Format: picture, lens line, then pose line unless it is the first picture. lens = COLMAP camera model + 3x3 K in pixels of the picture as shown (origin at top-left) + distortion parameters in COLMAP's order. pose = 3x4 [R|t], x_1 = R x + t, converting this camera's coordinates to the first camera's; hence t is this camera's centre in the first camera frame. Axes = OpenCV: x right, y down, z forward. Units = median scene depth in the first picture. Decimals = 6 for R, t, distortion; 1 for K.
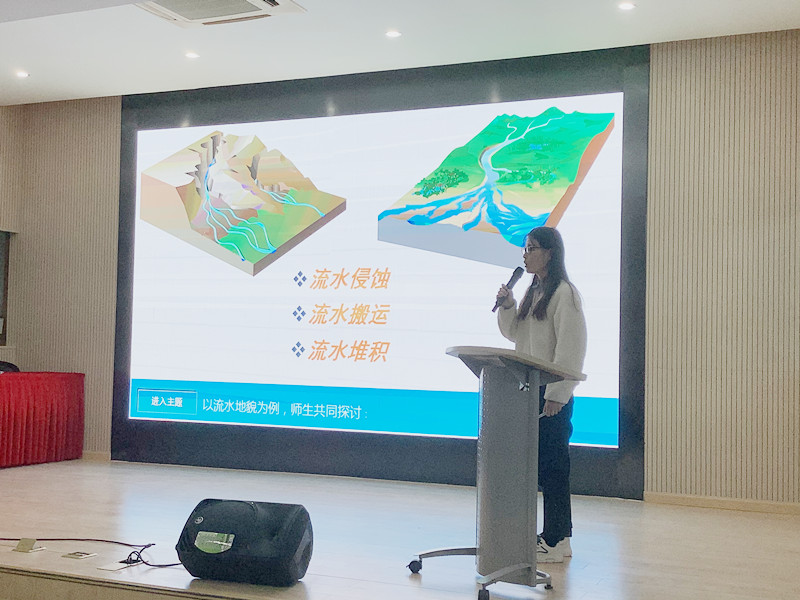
lens RADIAL K [[1009.3, 0, 400.0], [0, 1009.3, 300.0], [0, 0, 1]] dist [0.131819, -0.317812]
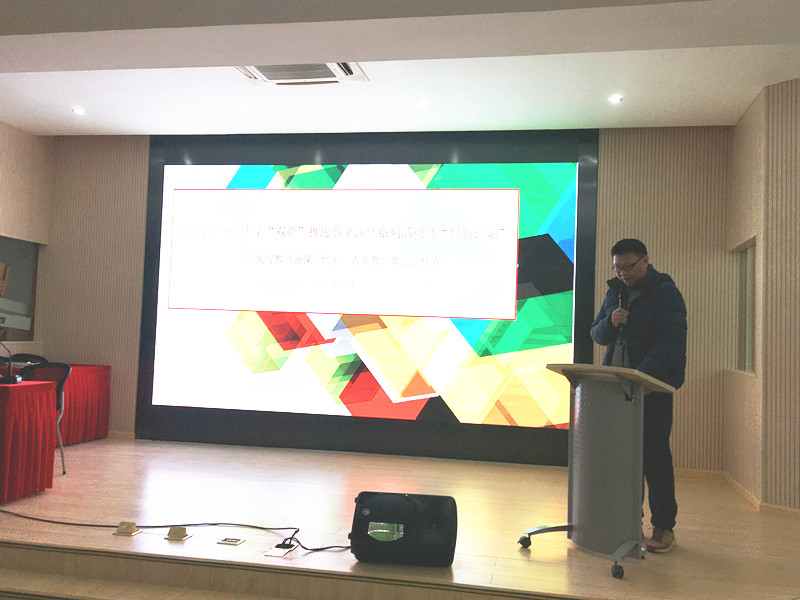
lens RADIAL K [[733.3, 0, 400.0], [0, 733.3, 300.0], [0, 0, 1]] dist [0.079675, 0.003838]
pose [[0.977720, 0.028733, 0.207936, -0.311035], [-0.028379, 0.999586, -0.004683, -0.020008], [-0.207985, -0.001323, 0.978131, 0.153909]]
